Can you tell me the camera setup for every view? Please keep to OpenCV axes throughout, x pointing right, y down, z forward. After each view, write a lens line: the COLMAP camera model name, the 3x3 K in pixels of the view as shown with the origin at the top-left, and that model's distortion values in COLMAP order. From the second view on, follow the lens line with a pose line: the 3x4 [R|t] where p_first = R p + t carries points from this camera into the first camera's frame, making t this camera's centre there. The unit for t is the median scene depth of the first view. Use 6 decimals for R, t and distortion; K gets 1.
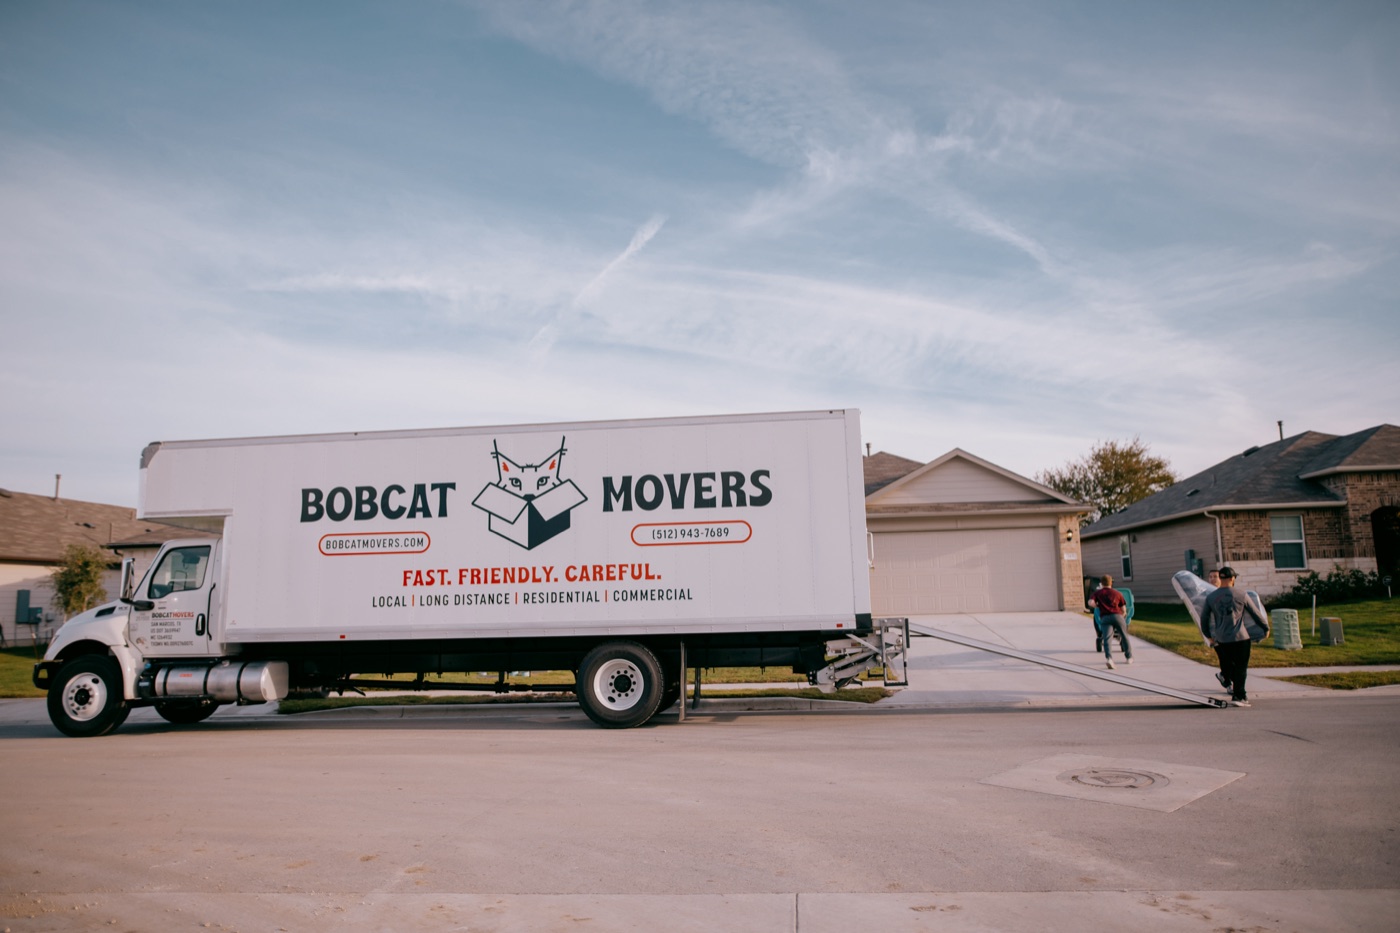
lens RADIAL K [[971.2, 0, 699.6], [0, 971.2, 460.0], [0, 0, 1]] dist [-0.055170, 0.045920]
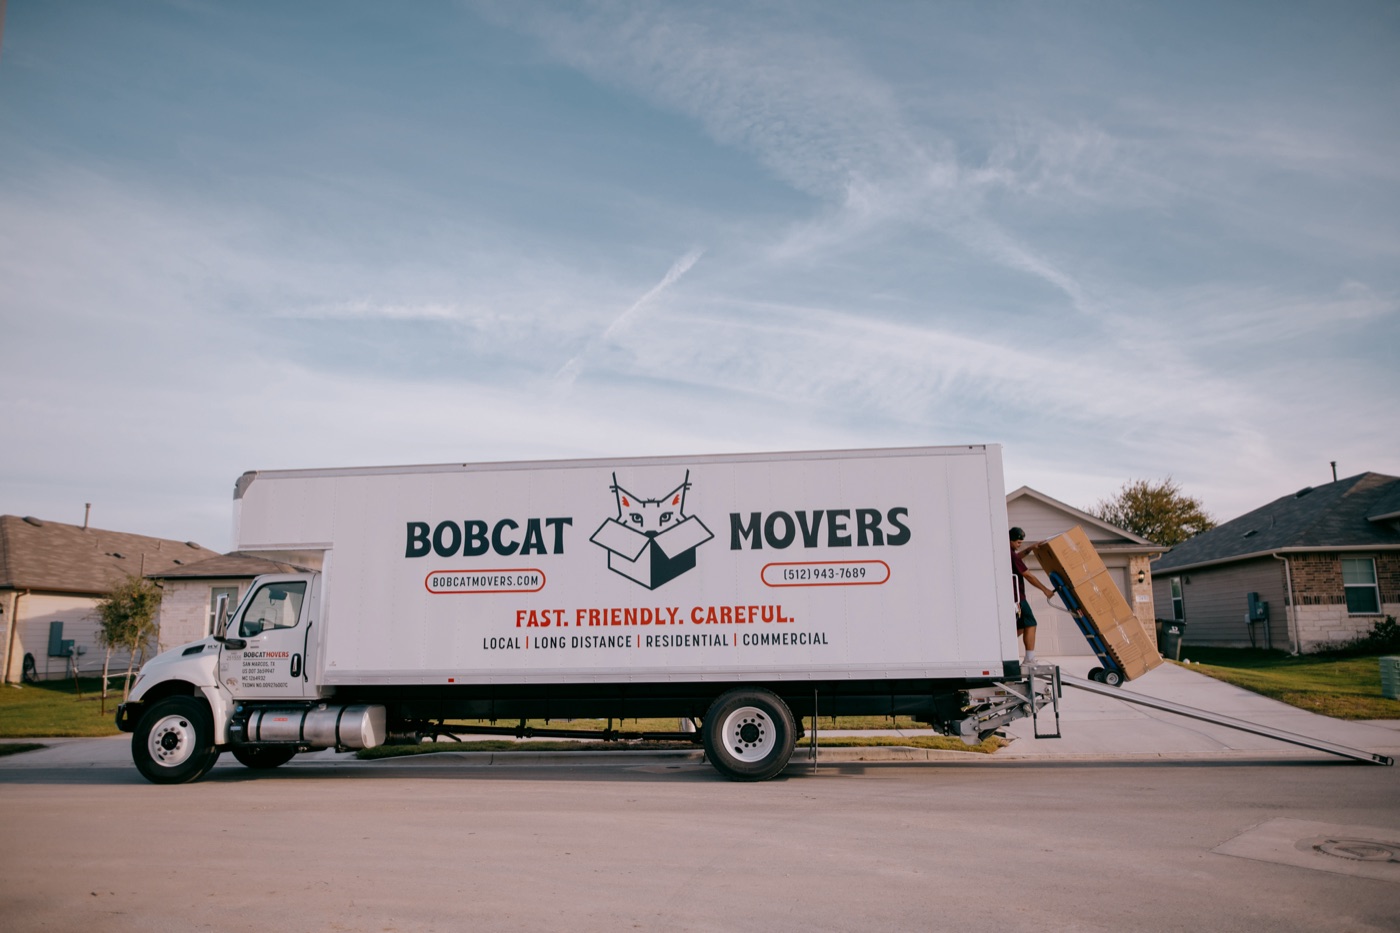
lens RADIAL K [[971.2, 0, 699.6], [0, 971.2, 460.0], [0, 0, 1]] dist [-0.055170, 0.045920]
pose [[0.999948, 0.010196, -0.000640, -0.129475], [-0.010213, 0.999284, -0.036441, 0.000422], [0.000268, 0.036446, 0.999336, 0.050151]]
